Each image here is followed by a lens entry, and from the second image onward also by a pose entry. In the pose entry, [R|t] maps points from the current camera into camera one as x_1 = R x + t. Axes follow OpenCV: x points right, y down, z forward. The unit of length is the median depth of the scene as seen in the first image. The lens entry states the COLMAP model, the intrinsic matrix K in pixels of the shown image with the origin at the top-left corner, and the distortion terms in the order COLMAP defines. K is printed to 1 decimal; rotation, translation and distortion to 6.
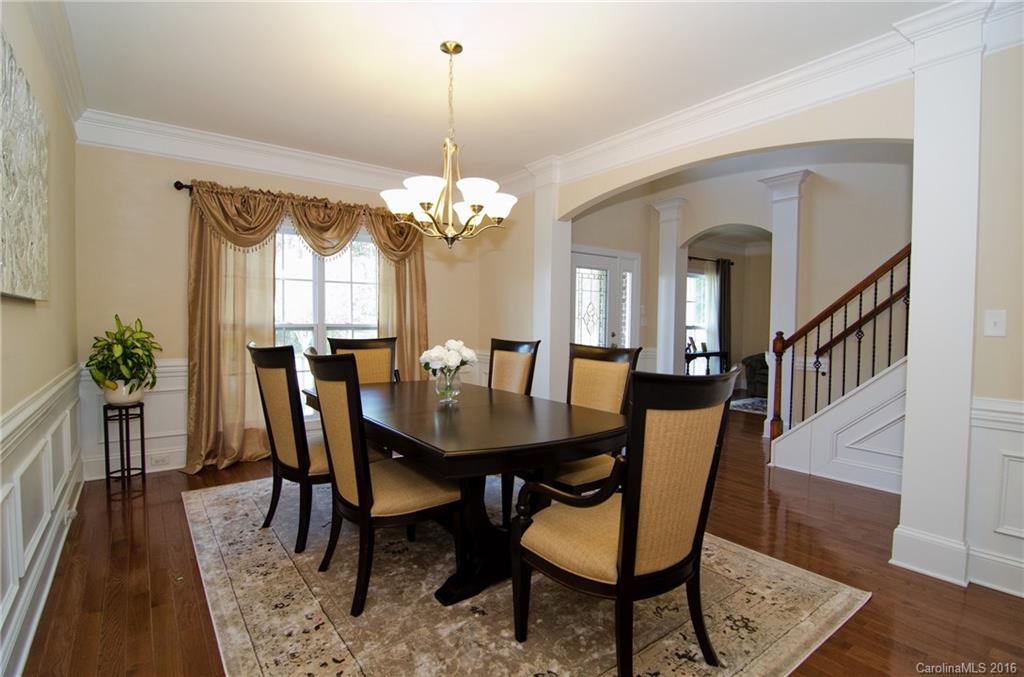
lens RADIAL K [[493.4, 0, 515.4], [0, 493.4, 338.3], [0, 0, 1]] dist [-0.007495, -0.006863]
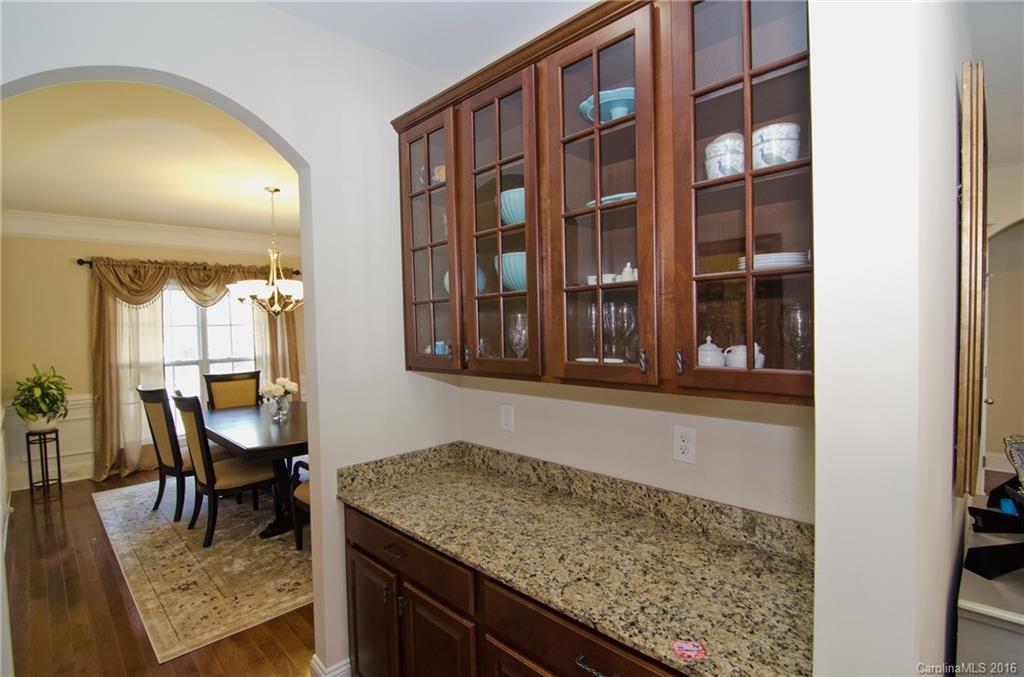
lens RADIAL K [[493.4, 0, 509.8], [0, 493.4, 339.3], [0, 0, 1]] dist [-0.007495, -0.006863]
pose [[0.991631, -0.033405, 0.124711, 0.303225], [0.033708, 0.999432, -0.000320, -0.071845], [-0.124629, 0.004521, 0.992193, -0.471943]]
